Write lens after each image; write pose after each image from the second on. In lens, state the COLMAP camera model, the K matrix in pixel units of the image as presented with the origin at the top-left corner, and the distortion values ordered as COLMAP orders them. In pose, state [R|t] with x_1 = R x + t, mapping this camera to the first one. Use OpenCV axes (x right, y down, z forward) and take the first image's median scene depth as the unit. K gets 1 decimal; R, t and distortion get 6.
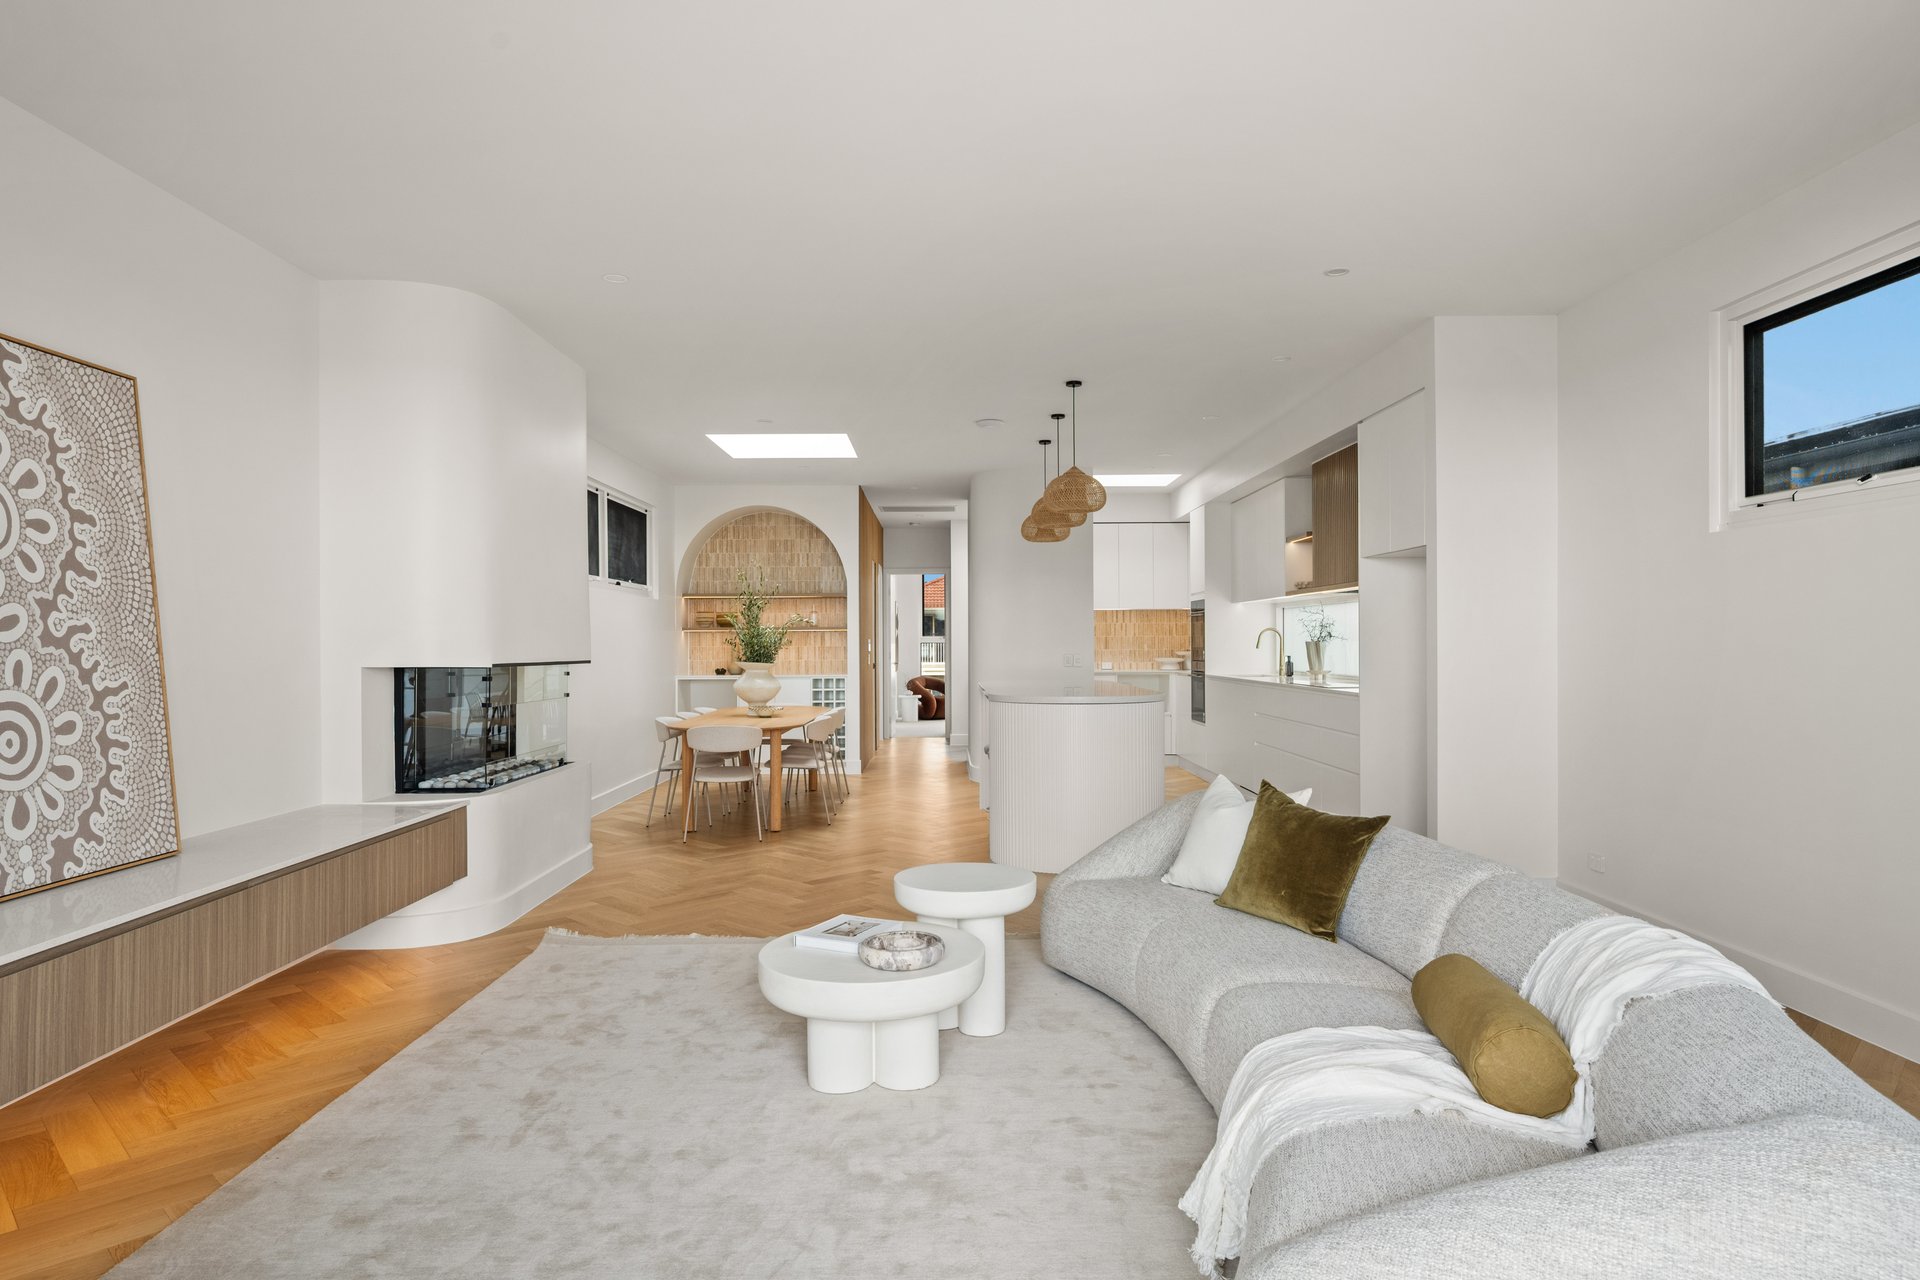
lens RADIAL K [[1118.8, 0, 951.2], [0, 1118.8, 644.4], [0, 0, 1]] dist [0.006547, 0.001204]
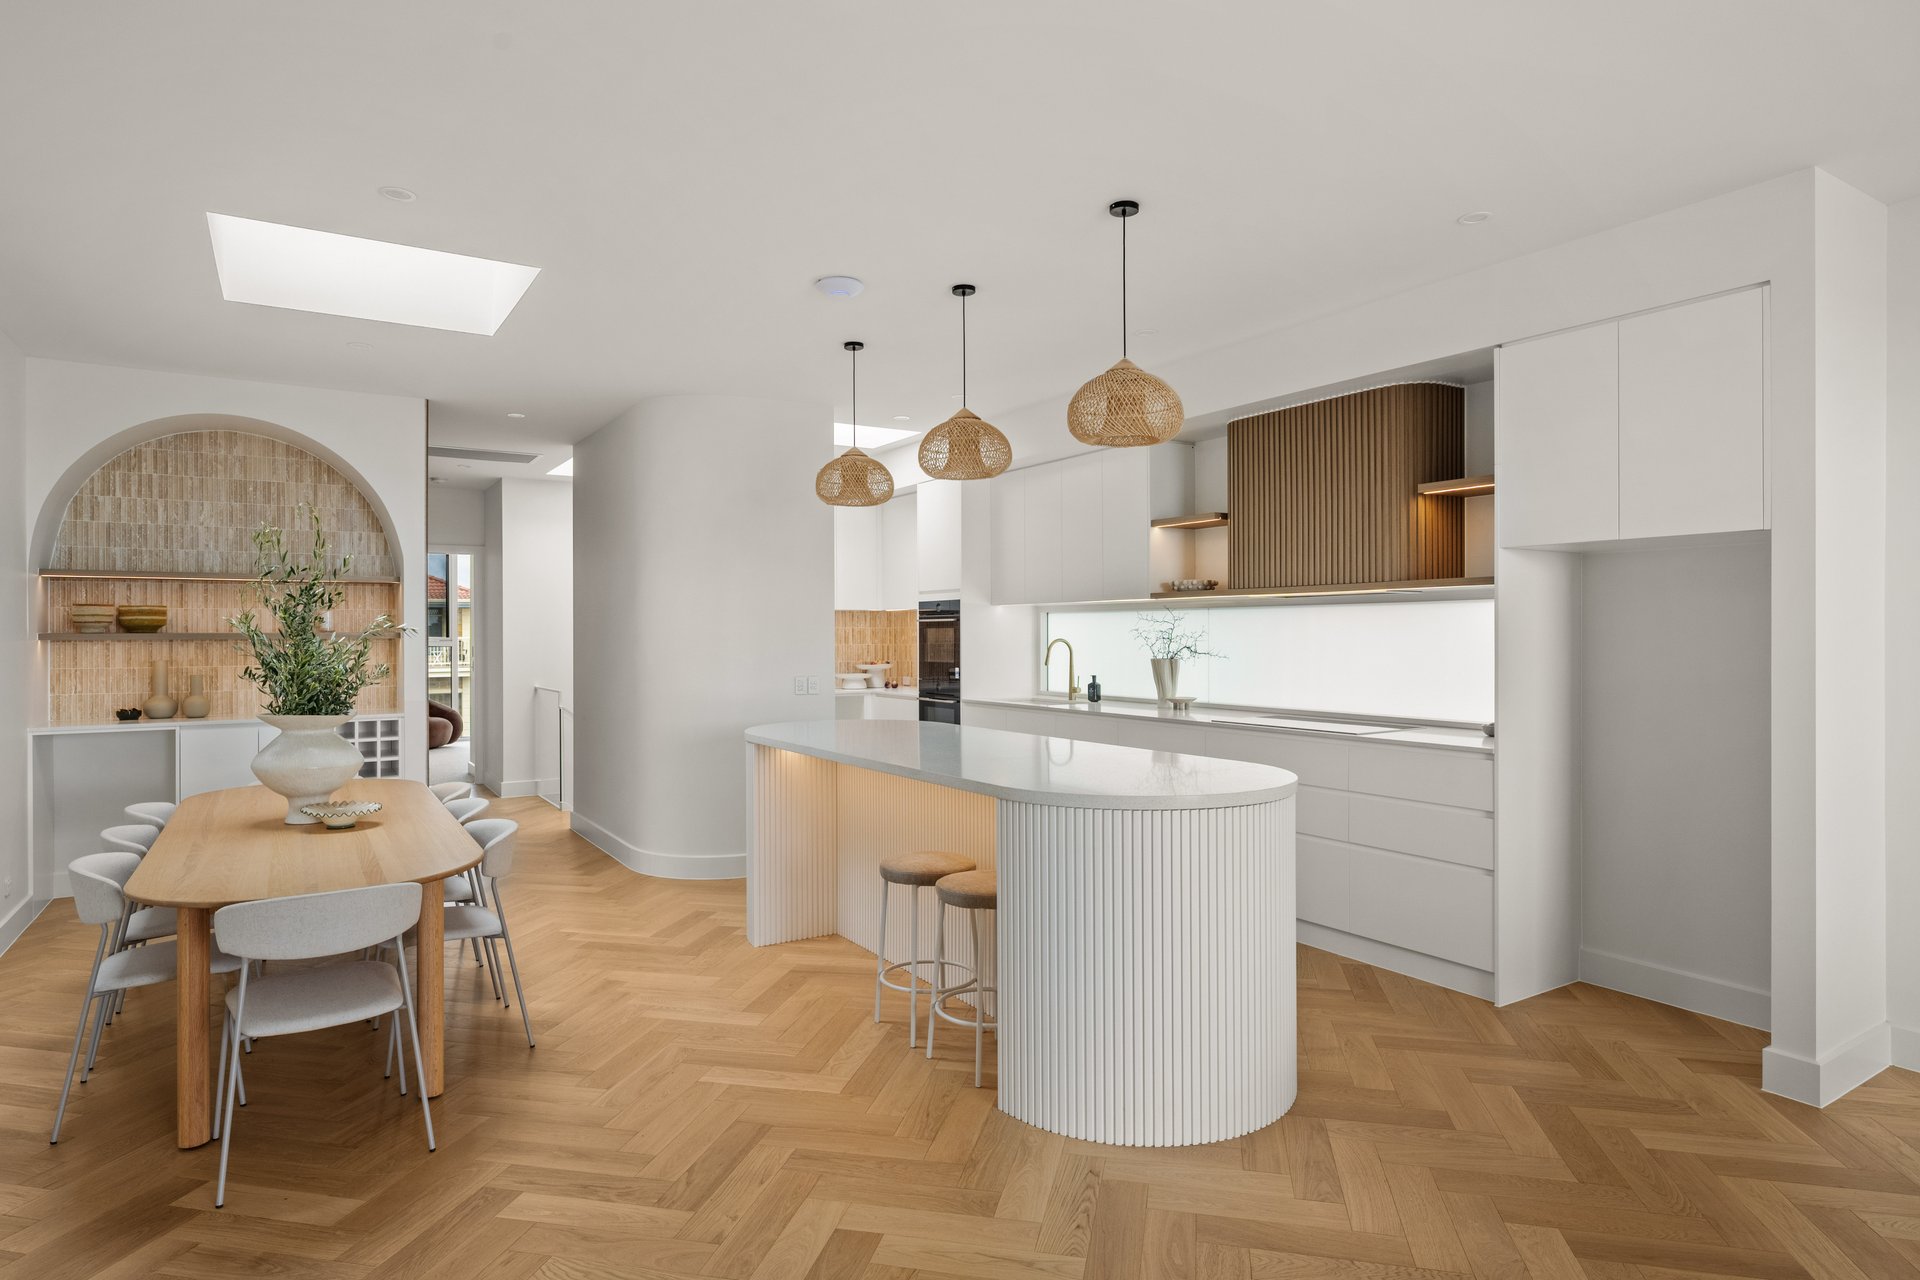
lens RADIAL K [[1067.0, 0, 950.5], [0, 1067.0, 631.5], [0, 0, 1]] dist [0.005675, 0.000448]
pose [[0.850742, 0.002440, 0.525578, -0.295148], [0.000202, 0.999988, -0.004970, -0.028493], [-0.525584, 0.004334, 0.850731, 0.739138]]
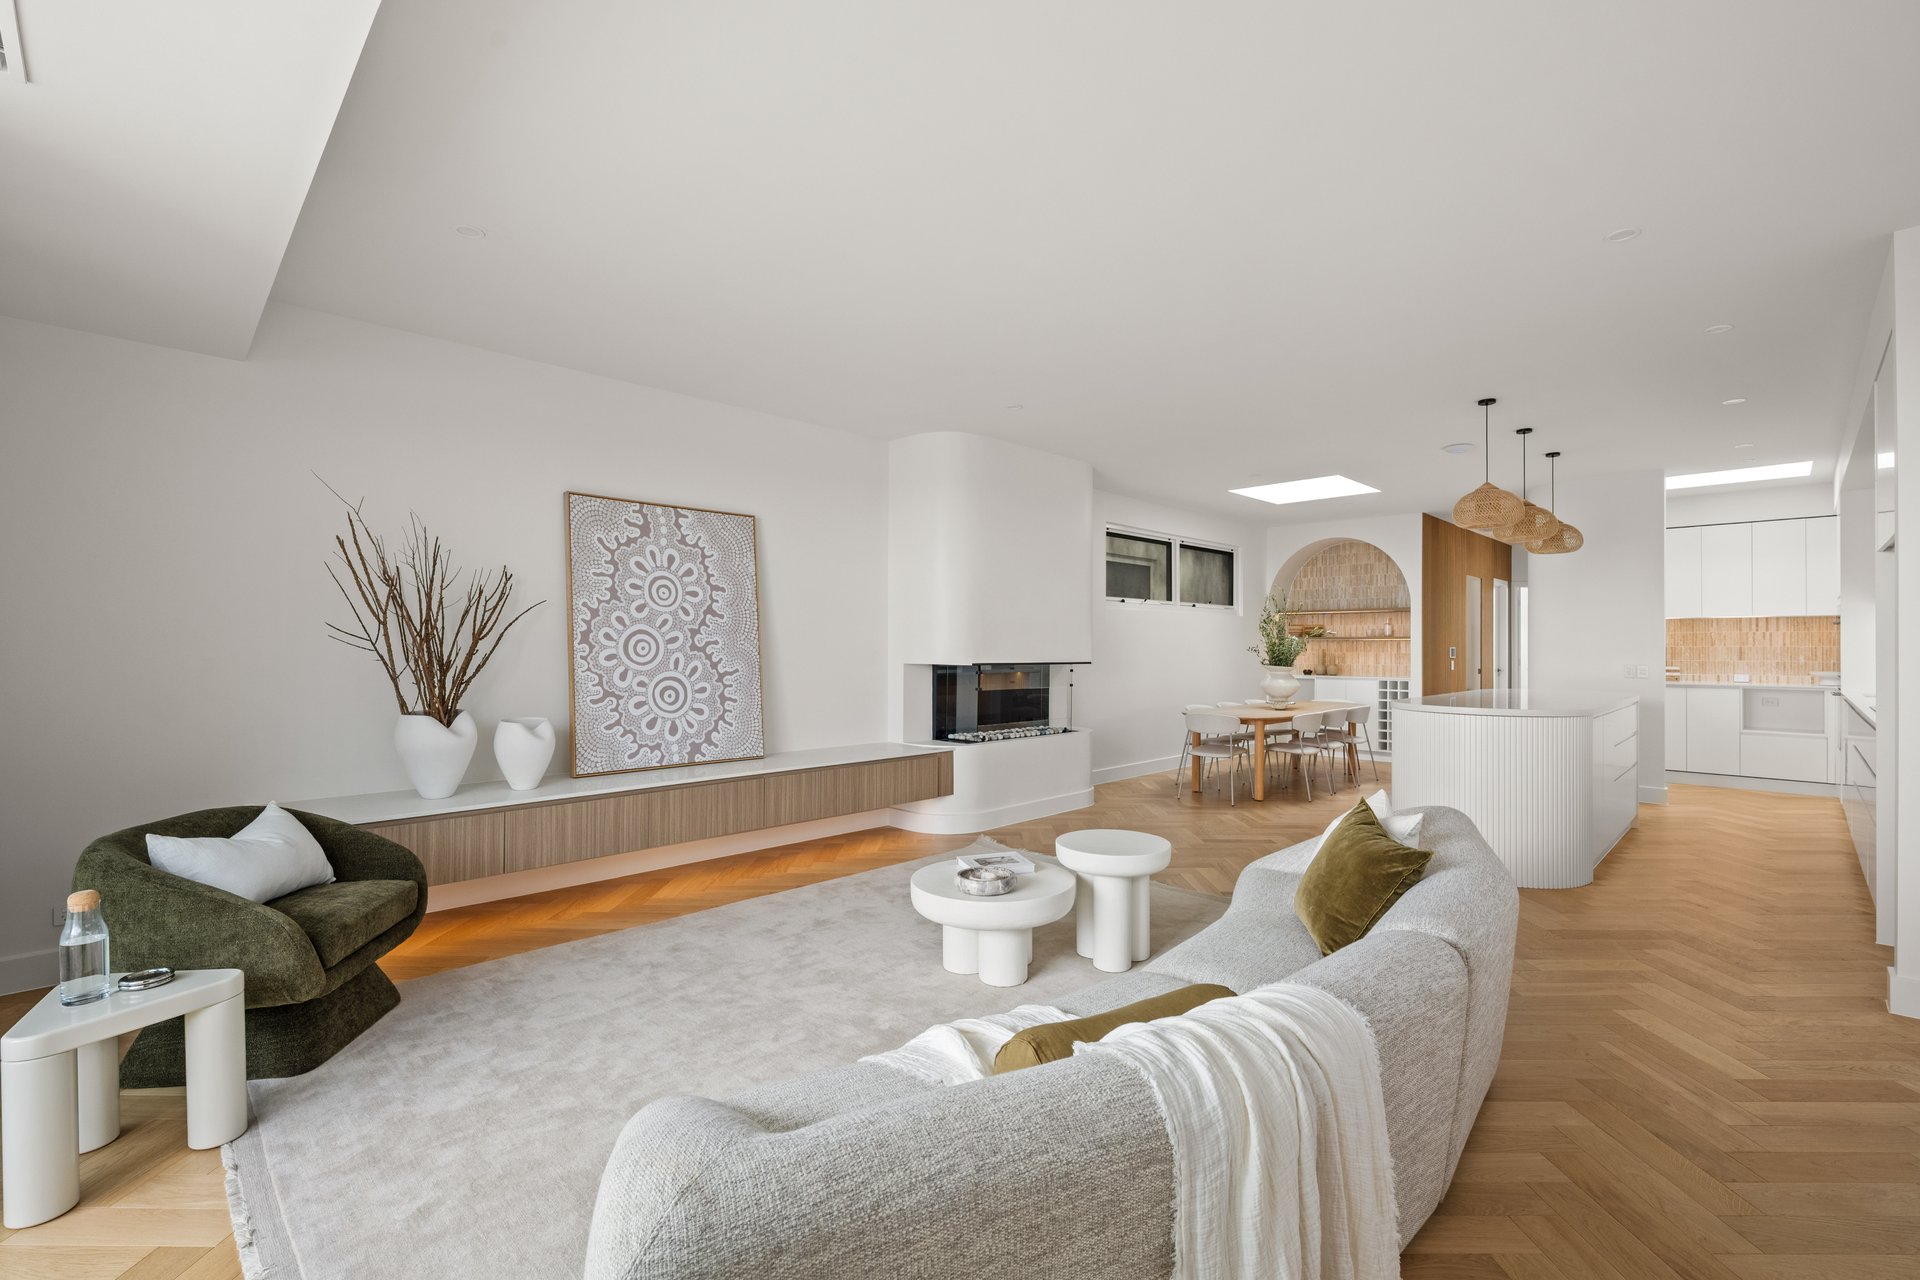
lens RADIAL K [[826.4, 0, 964.8], [0, 826.4, 642.9], [0, 0, 1]] dist [-0.004311, 0.000645]
pose [[0.702446, 0.004447, -0.711723, 0.384892], [-0.008031, 0.999966, -0.001679, -0.008775], [0.711691, 0.006895, 0.702459, 0.160511]]
